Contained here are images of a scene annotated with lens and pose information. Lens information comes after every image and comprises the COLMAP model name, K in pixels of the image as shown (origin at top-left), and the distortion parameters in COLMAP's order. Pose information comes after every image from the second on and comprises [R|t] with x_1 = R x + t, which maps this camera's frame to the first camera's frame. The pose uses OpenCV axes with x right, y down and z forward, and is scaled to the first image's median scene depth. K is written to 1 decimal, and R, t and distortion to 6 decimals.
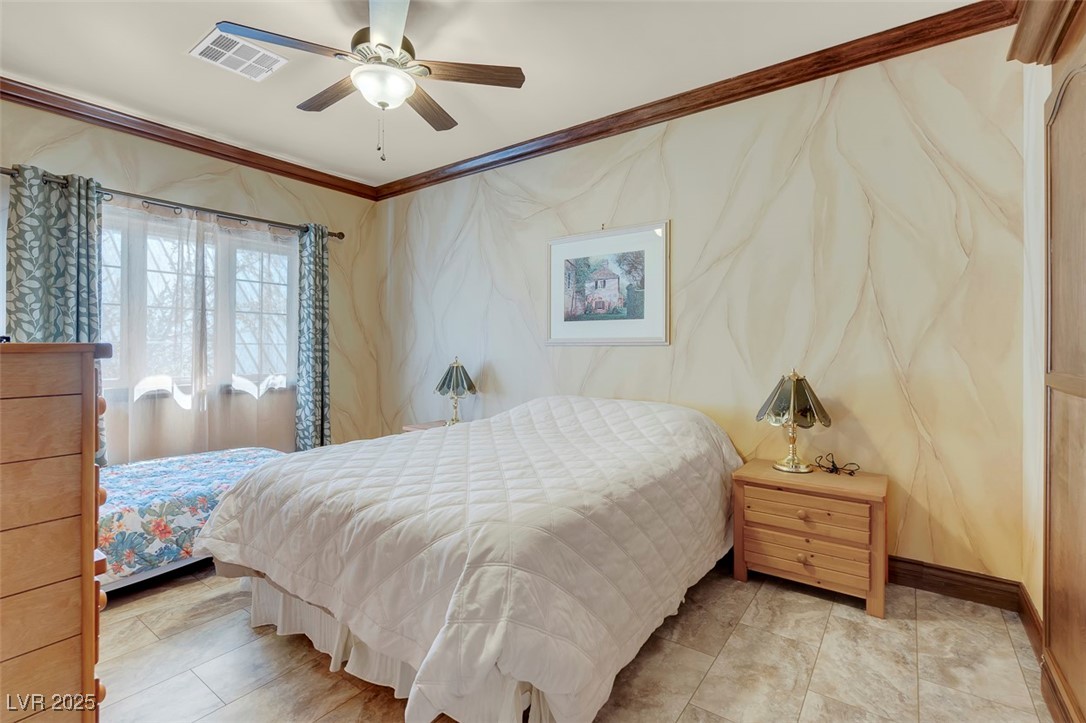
lens RADIAL K [[498.2, 0, 543.1], [0, 498.2, 344.7], [0, 0, 1]] dist [-0.004963, 0.003050]
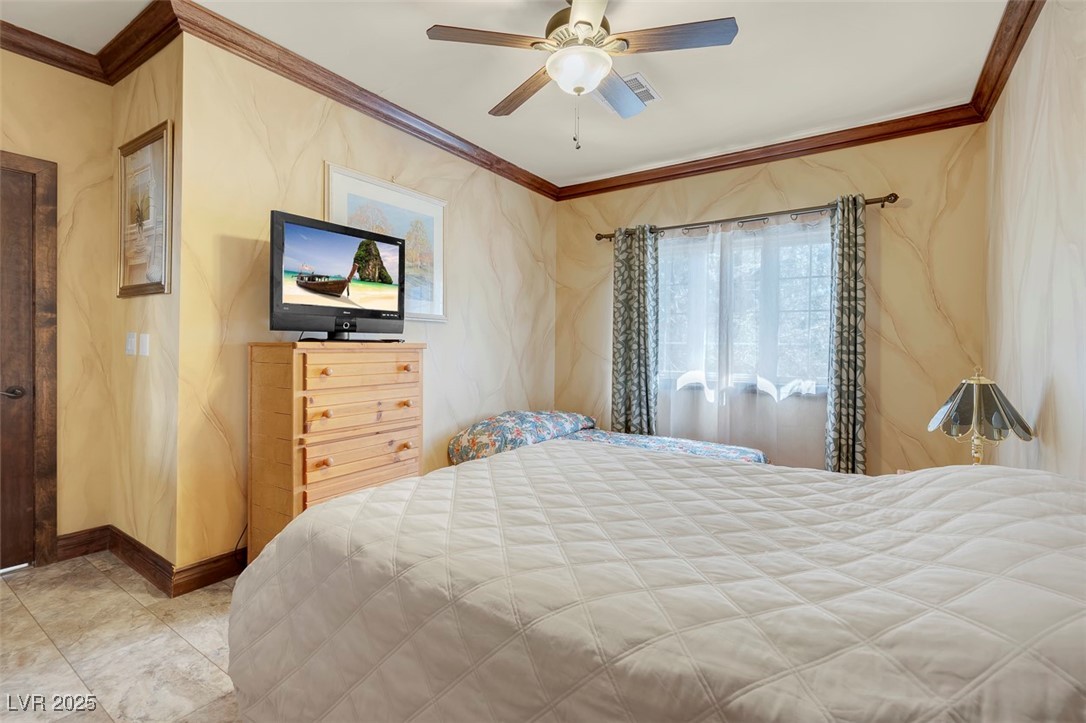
lens RADIAL K [[498.2, 0, 546.2], [0, 498.2, 352.6], [0, 0, 1]] dist [-0.004963, 0.003050]
pose [[0.041134, 0.012547, -0.999075, 0.368117], [-0.003021, 0.999918, 0.012433, 0.003694], [0.999149, 0.002507, 0.041169, 0.532230]]
